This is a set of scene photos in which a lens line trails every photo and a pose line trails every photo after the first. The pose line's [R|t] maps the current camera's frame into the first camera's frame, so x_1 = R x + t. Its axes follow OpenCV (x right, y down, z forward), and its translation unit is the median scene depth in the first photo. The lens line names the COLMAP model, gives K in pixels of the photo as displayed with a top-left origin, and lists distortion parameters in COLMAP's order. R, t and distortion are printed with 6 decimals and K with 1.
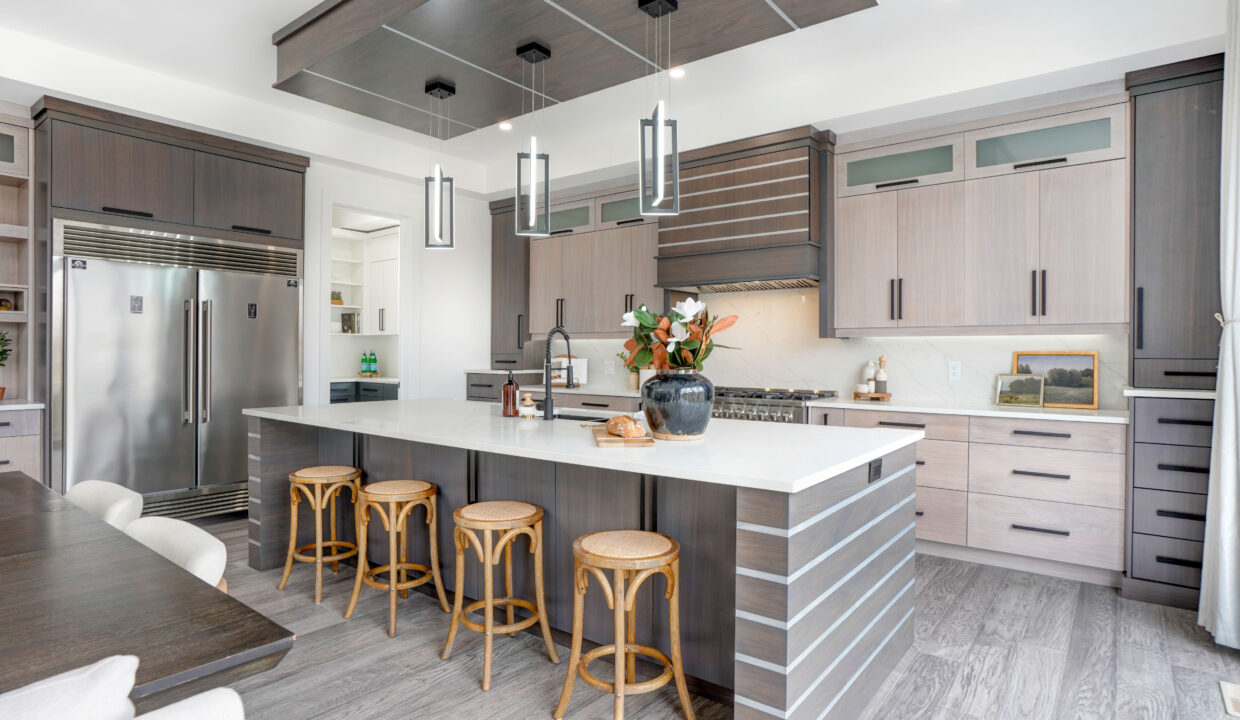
lens RADIAL K [[672.0, 0, 612.4], [0, 672.0, 357.1], [0, 0, 1]] dist [-0.015137, 0.002698]
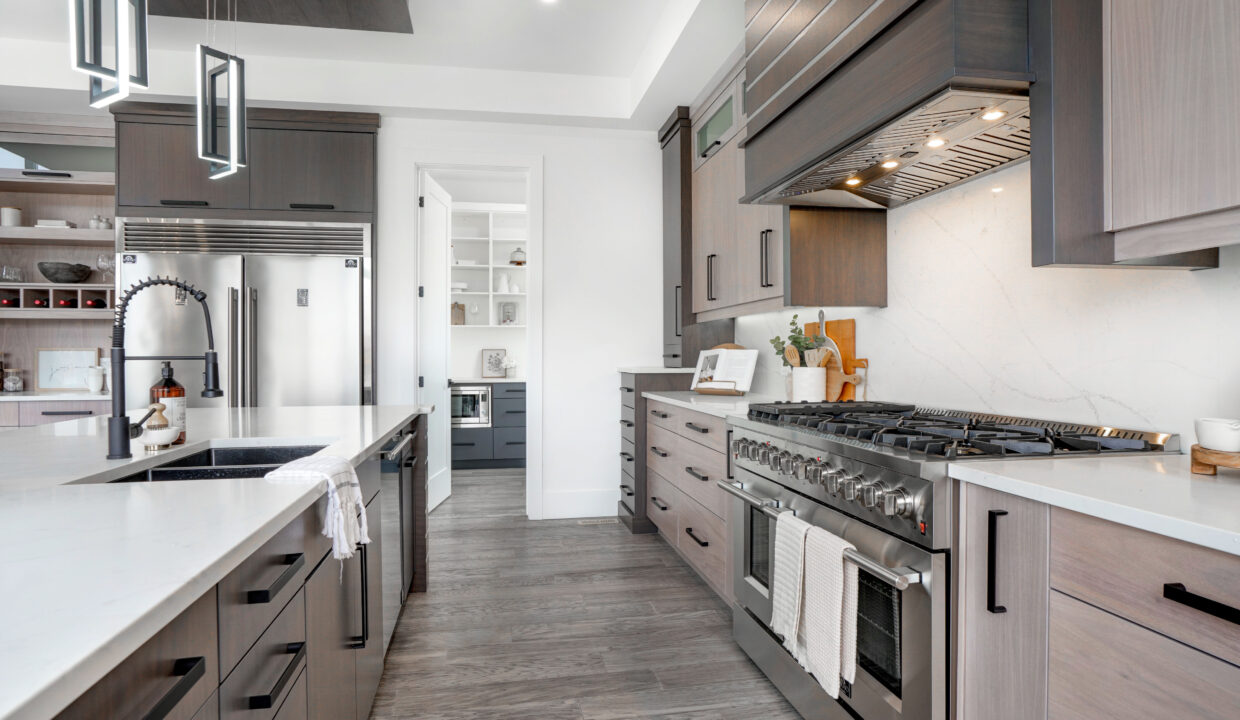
lens RADIAL K [[672.0, 0, 612.4], [0, 672.0, 355.8], [0, 0, 1]] dist [-0.015137, 0.002698]
pose [[0.750833, -0.006670, -0.660458, 0.411509], [0.005011, 0.999978, -0.004402, 0.016150], [0.660473, -0.000004, 0.750850, 0.702712]]
